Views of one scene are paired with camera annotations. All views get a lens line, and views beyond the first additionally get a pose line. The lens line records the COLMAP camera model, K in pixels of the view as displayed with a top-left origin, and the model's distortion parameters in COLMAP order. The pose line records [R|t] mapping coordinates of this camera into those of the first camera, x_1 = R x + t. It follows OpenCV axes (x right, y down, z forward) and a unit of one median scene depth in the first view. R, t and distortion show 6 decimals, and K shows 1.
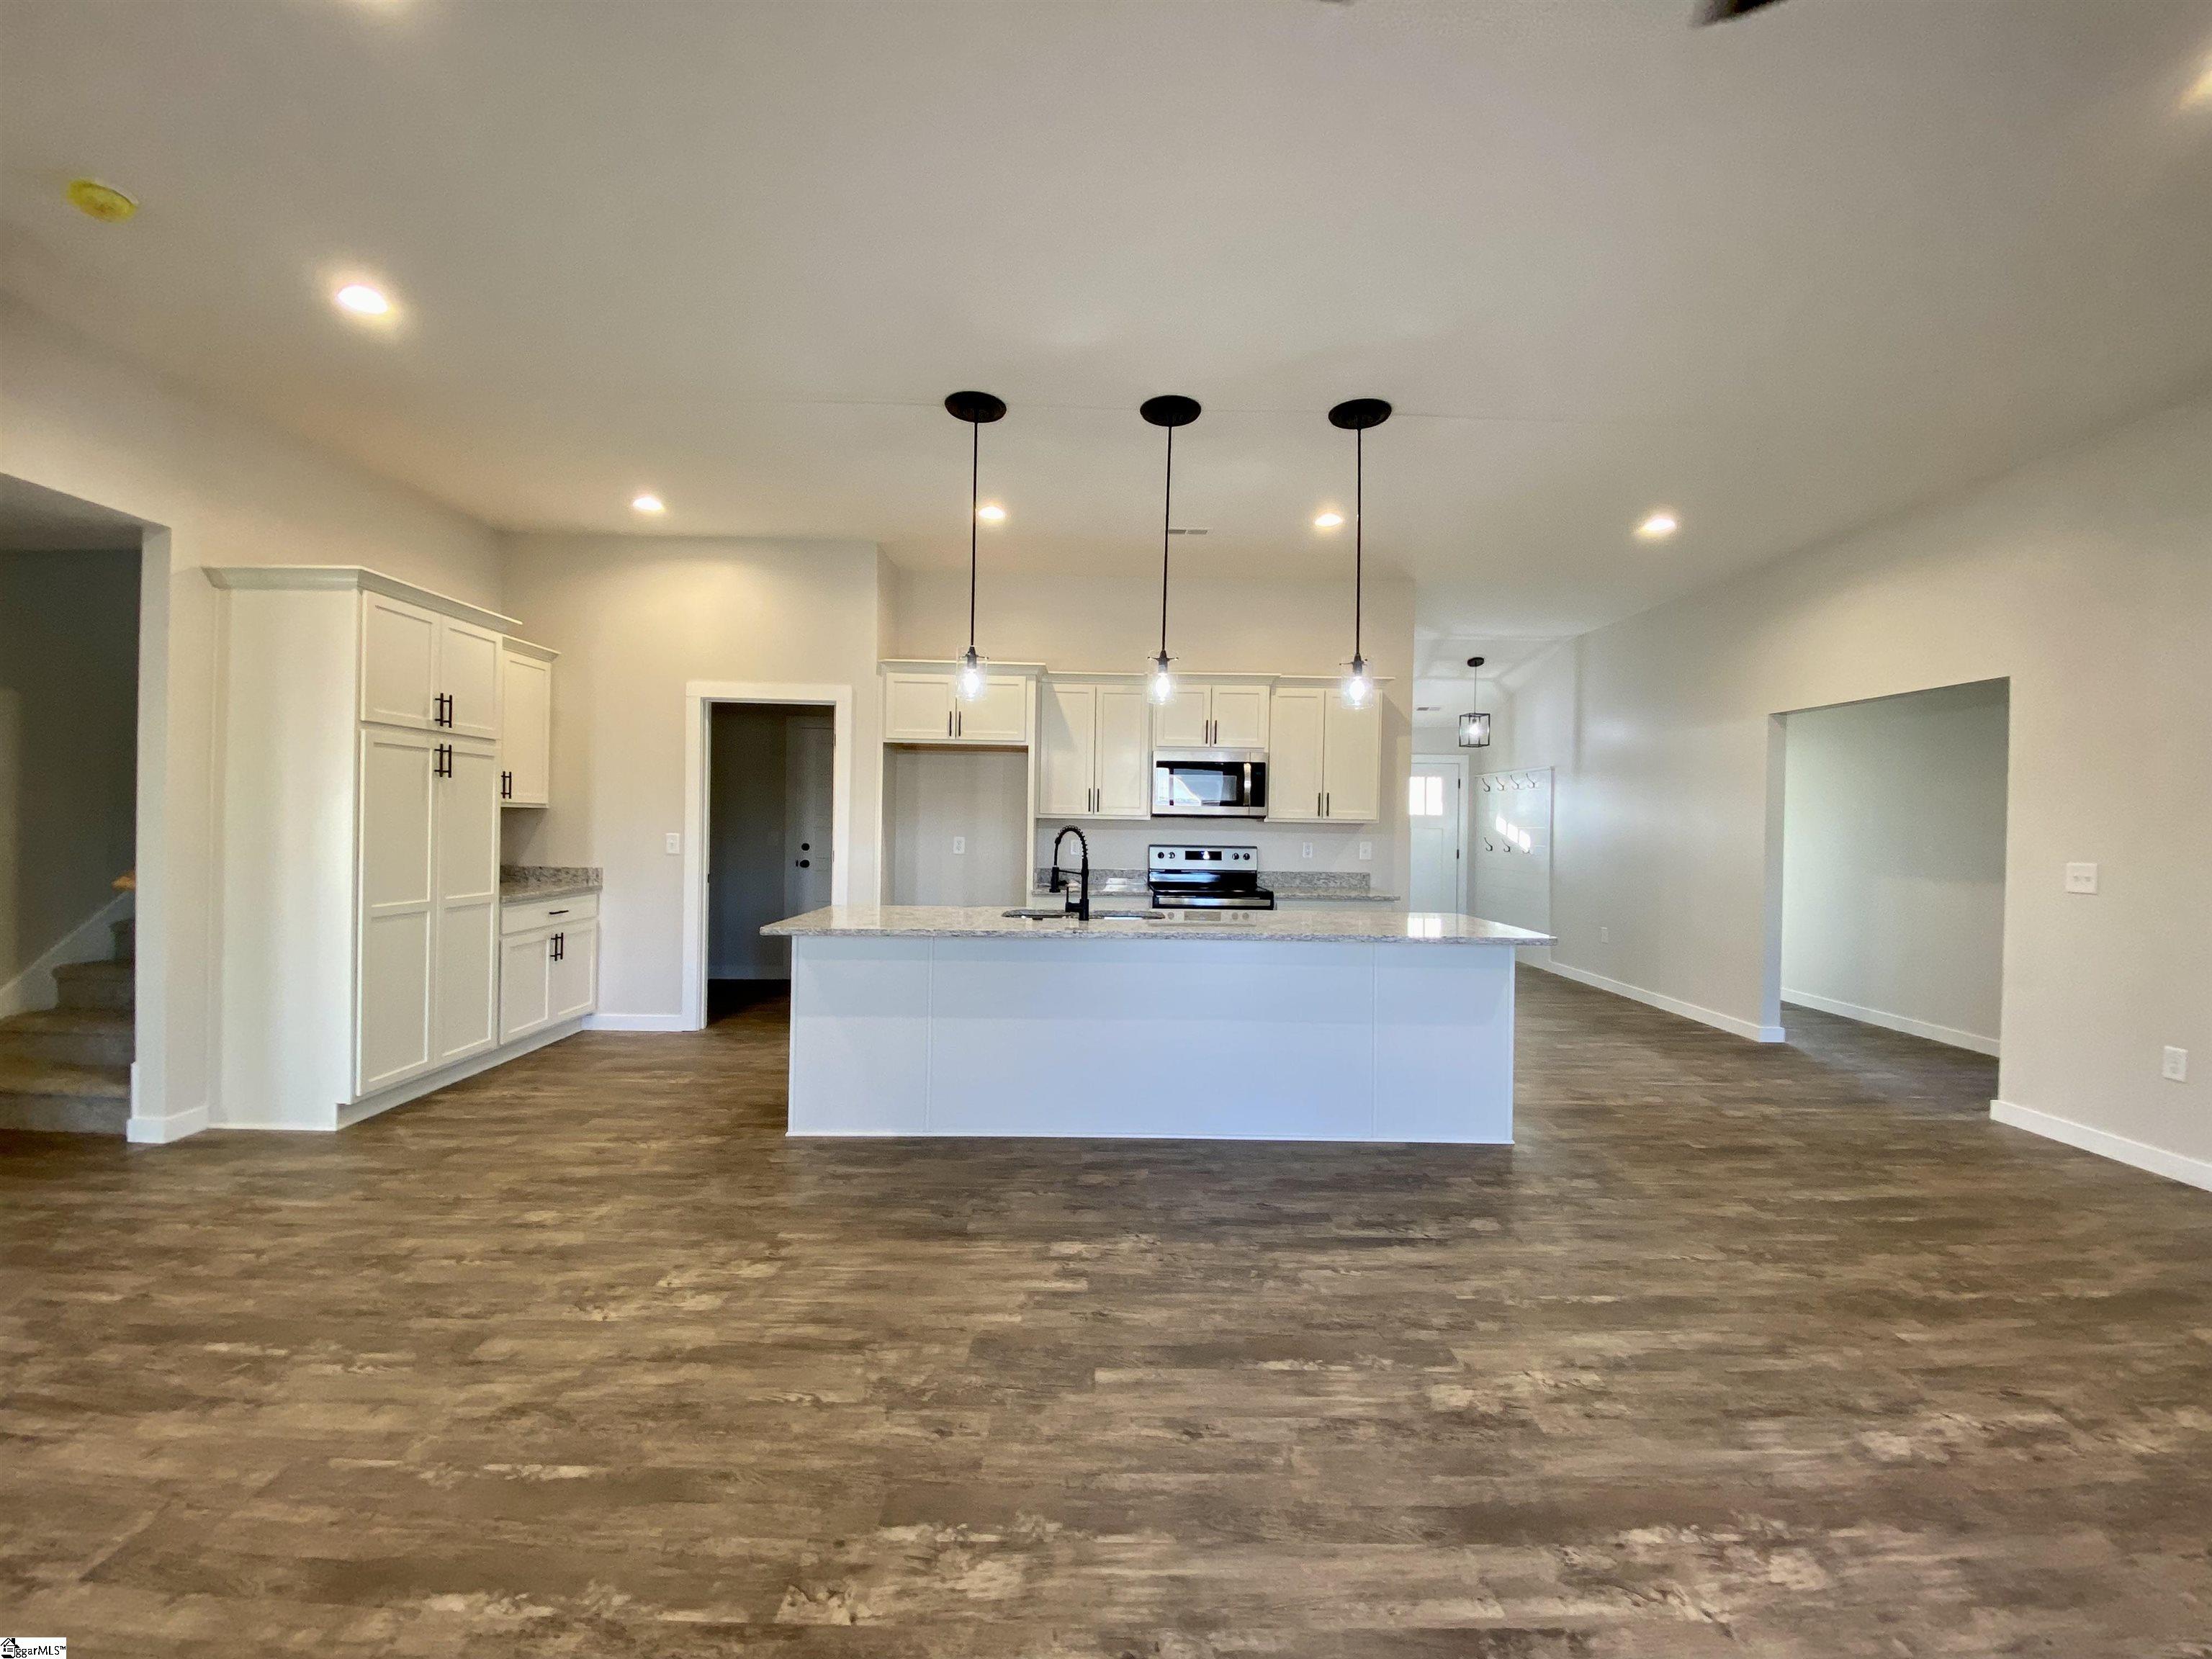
lens RADIAL K [[906.6, 0, 1106.0], [0, 906.6, 829.5], [0, 0, 1]] dist [0.021868, -0.020434]
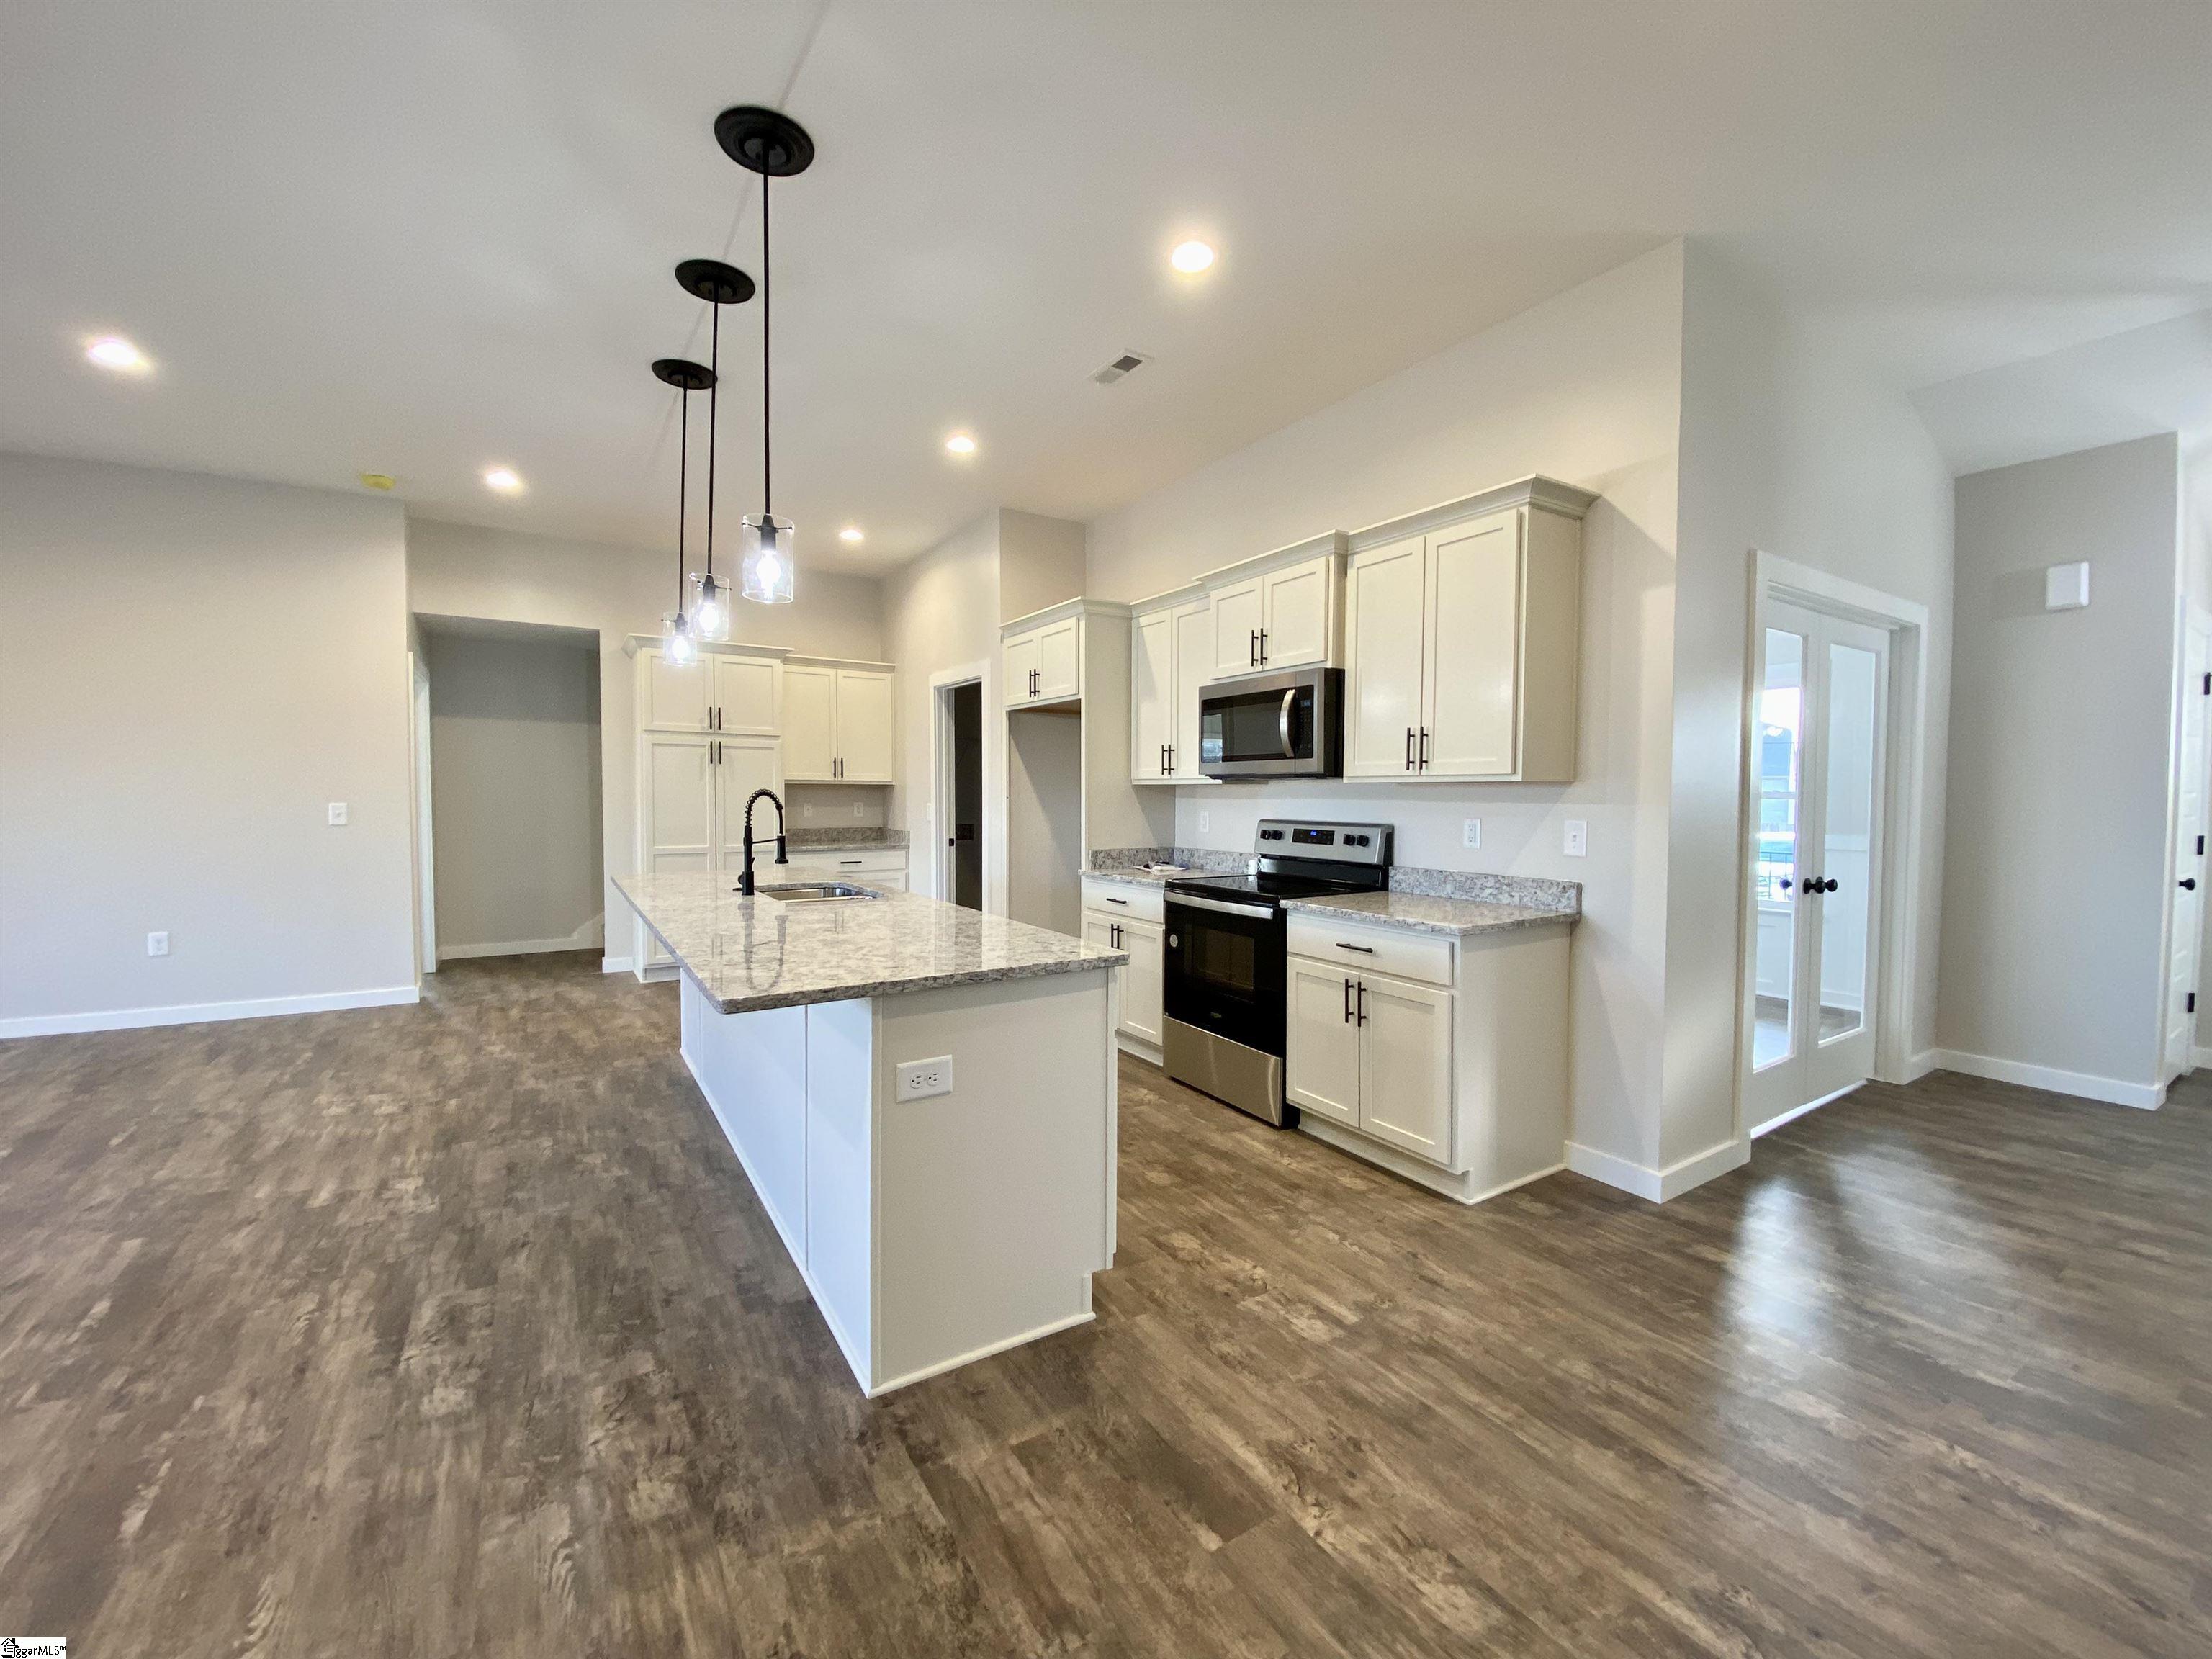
lens RADIAL K [[906.6, 0, 1106.0], [0, 906.6, 829.5], [0, 0, 1]] dist [0.021868, -0.020434]
pose [[0.513323, 0.020842, -0.857943, 1.075208], [-0.003892, 0.999751, 0.021959, 0.017134], [0.858187, -0.007933, 0.513276, 0.971451]]
